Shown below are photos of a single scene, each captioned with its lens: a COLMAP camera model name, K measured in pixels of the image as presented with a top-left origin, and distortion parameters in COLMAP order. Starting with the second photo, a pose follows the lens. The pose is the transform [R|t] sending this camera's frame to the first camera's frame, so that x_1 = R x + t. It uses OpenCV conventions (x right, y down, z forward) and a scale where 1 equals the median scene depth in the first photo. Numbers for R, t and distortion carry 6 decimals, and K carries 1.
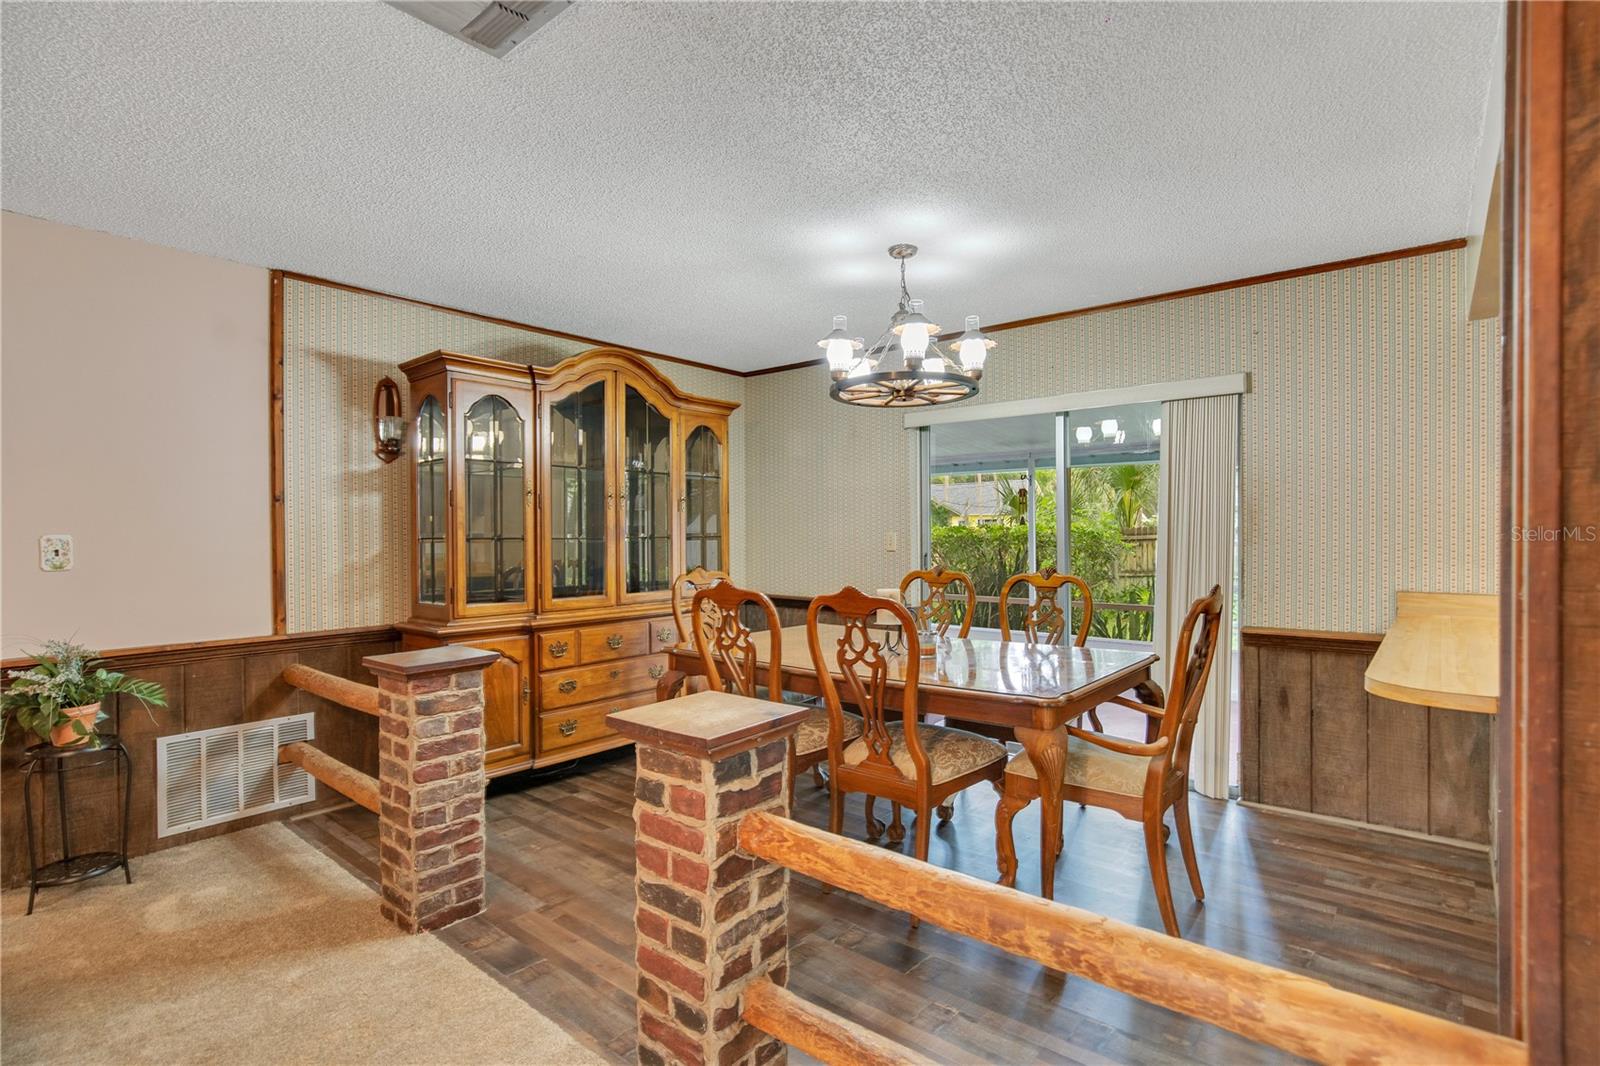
lens RADIAL K [[745.6, 0, 782.0], [0, 745.6, 522.2], [0, 0, 1]] dist [-0.024512, -0.000381]
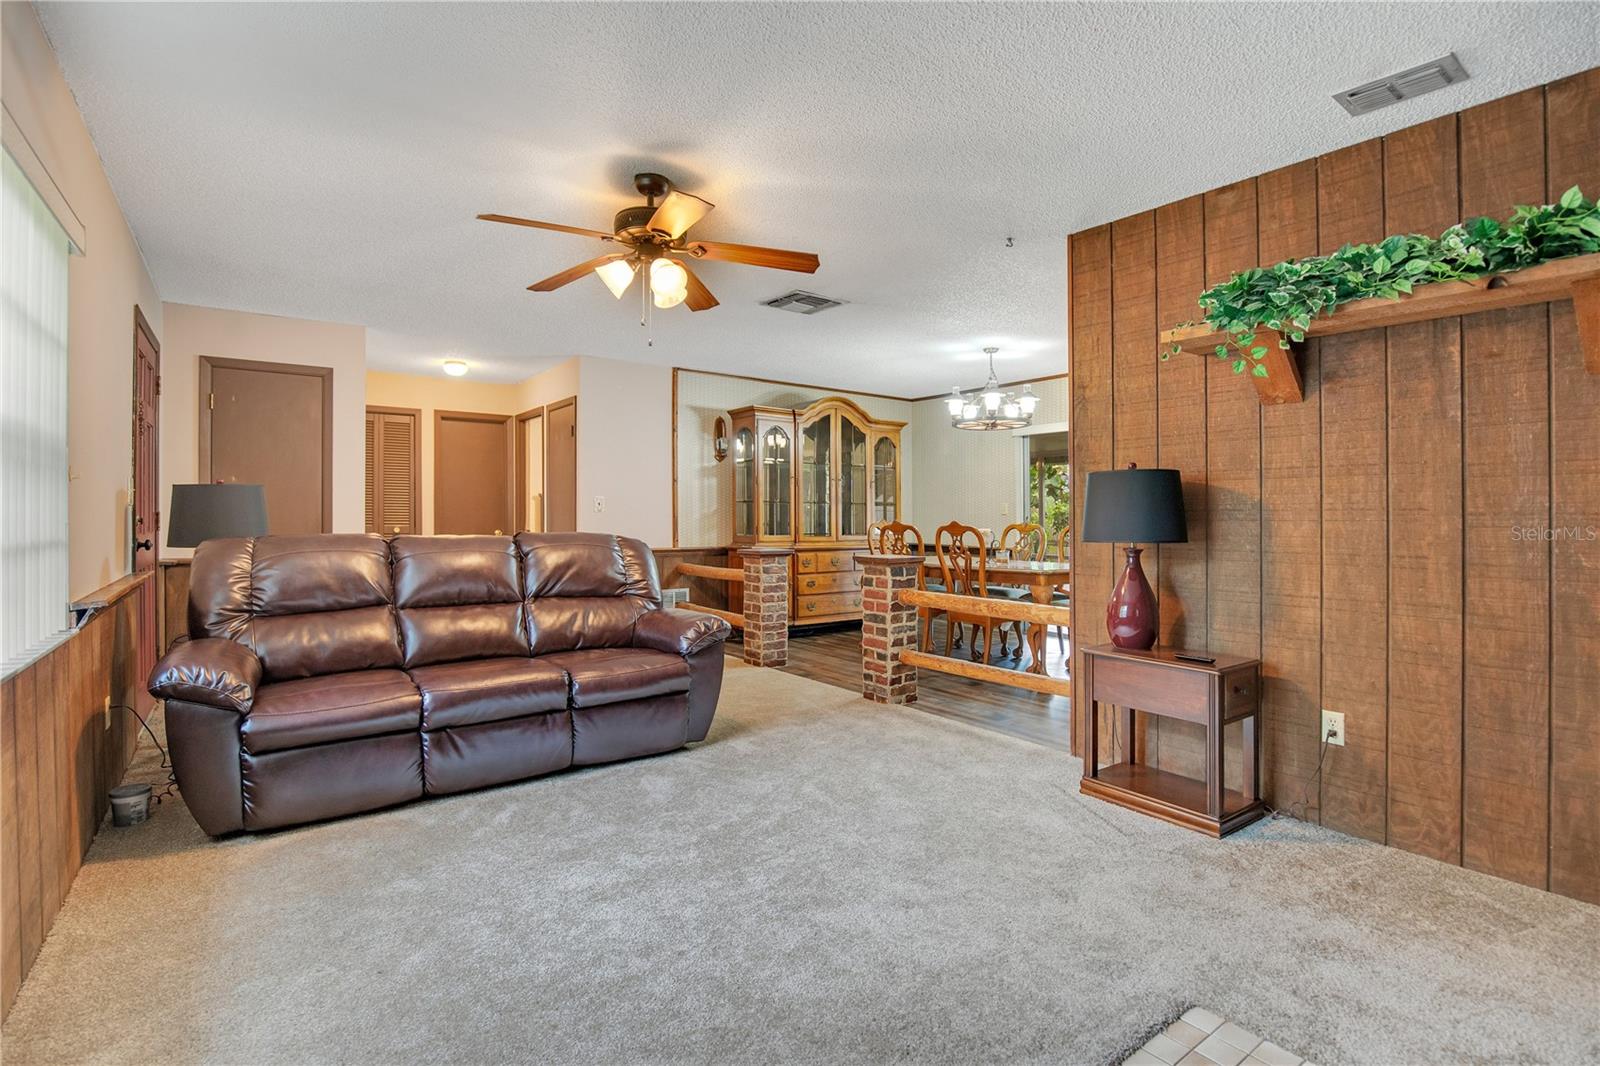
lens RADIAL K [[749.1, 0, 823.0], [0, 749.1, 509.7], [0, 0, 1]] dist [-0.004491, -0.000302]
pose [[0.983206, 0.004514, -0.182446, 0.083323], [-0.003593, 0.999979, 0.005377, 0.032456], [0.182466, -0.004631, 0.983201, -0.881802]]
